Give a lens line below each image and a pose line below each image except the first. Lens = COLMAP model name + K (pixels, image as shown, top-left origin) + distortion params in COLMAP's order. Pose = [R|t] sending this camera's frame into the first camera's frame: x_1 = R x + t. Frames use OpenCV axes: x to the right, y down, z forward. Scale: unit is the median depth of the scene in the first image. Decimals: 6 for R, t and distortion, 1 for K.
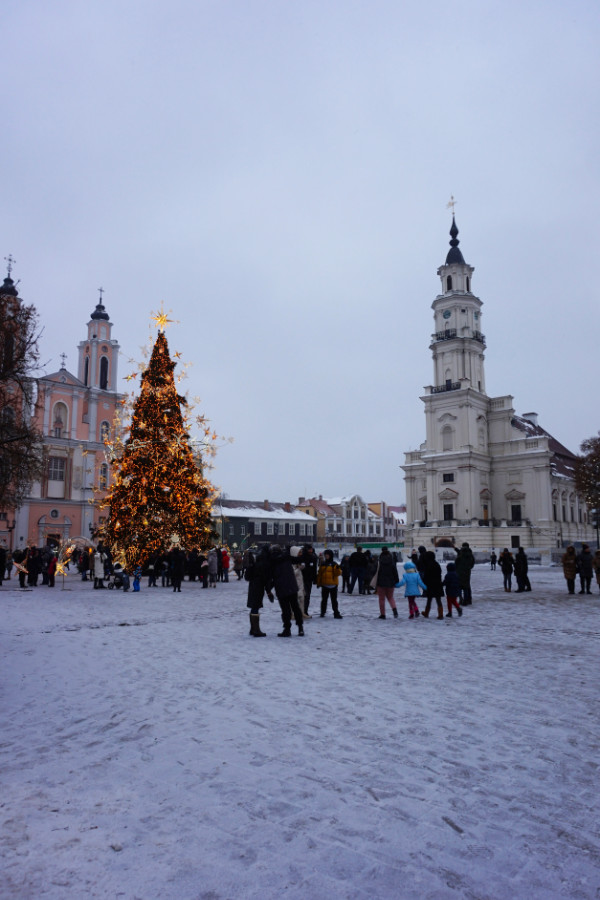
lens RADIAL K [[593.4, 0, 300.0], [0, 593.4, 450.0], [0, 0, 1]] dist [0.000736, -0.000206]
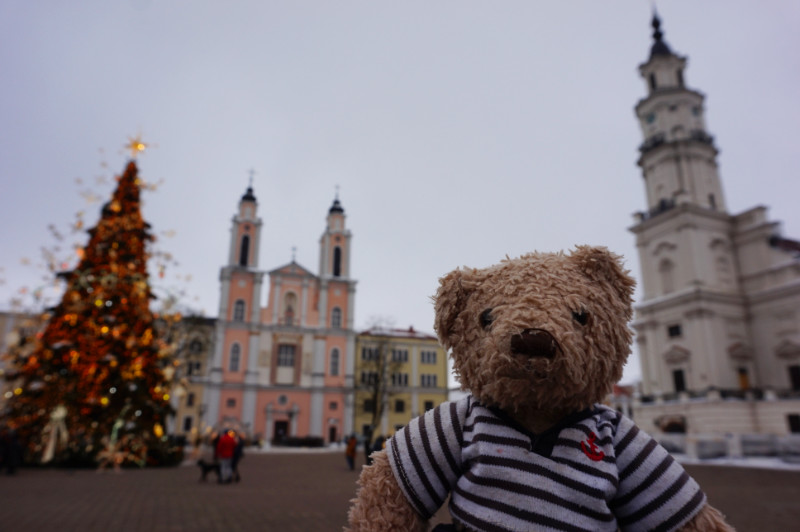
lens RADIAL K [[537.4, 0, 400.0], [0, 537.4, 266.0], [0, 0, 1]] dist [-0.044033, 0.001203]
pose [[0.909475, -0.123166, -0.397097, 0.206236], [0.065905, 0.985745, -0.154801, 0.045041], [0.410502, 0.114617, 0.904628, 0.279080]]
